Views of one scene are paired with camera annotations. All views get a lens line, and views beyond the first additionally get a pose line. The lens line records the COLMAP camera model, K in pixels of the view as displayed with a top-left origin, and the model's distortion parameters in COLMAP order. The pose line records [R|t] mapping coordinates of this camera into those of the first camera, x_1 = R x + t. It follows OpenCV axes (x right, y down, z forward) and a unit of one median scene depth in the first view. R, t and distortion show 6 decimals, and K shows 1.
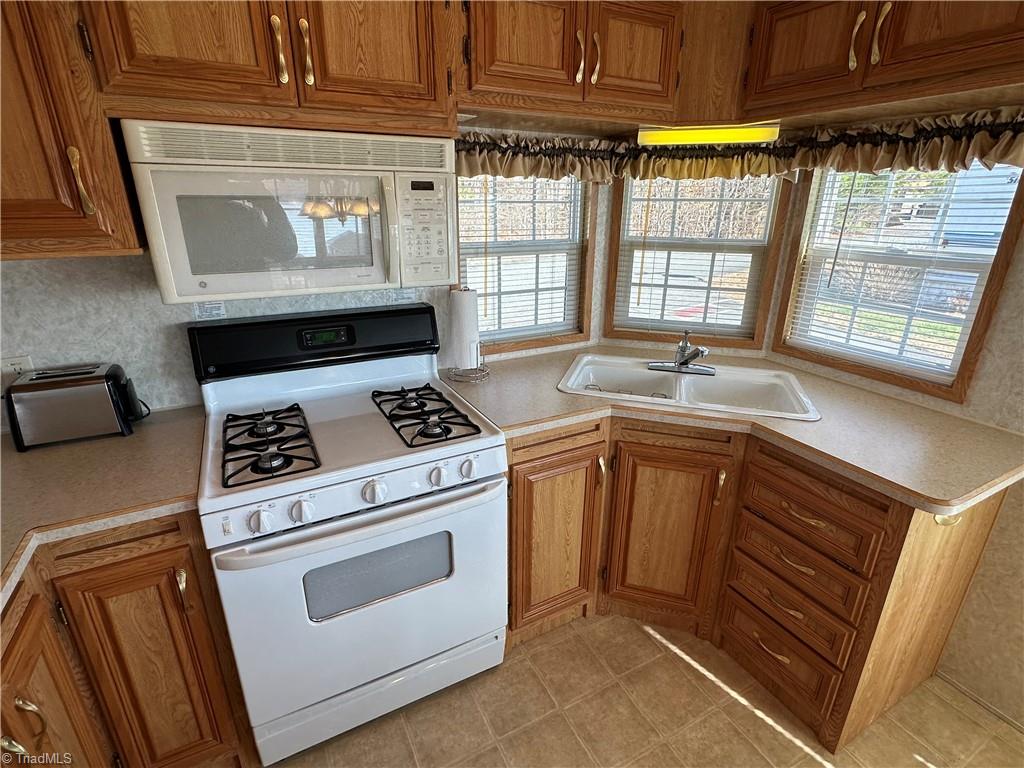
lens RADIAL K [[505.0, 0, 513.3], [0, 505.0, 387.0], [0, 0, 1]] dist [-0.000096, -0.000195]
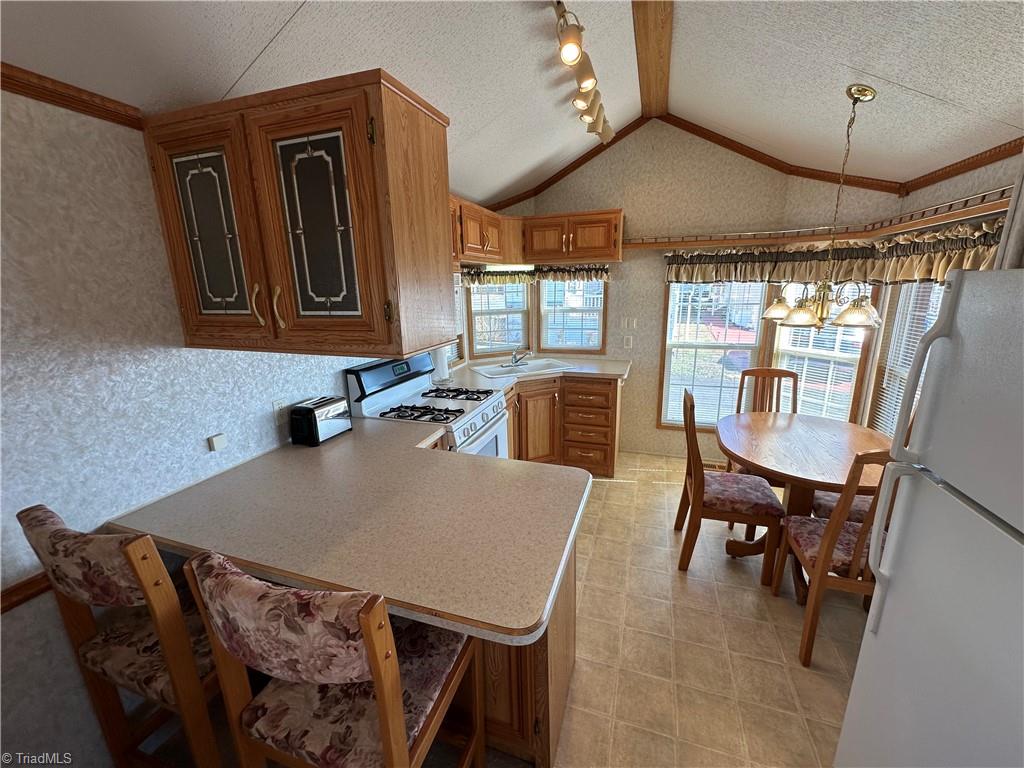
lens RADIAL K [[408.8, 0, 512.0], [0, 408.8, 383.4], [0, 0, 1]] dist [0.000213, 0.000039]
pose [[0.732973, -0.184080, 0.654878, -1.070519], [0.261121, 0.965078, -0.020986, 0.098164], [-0.628146, 0.186385, 0.755443, -0.432900]]
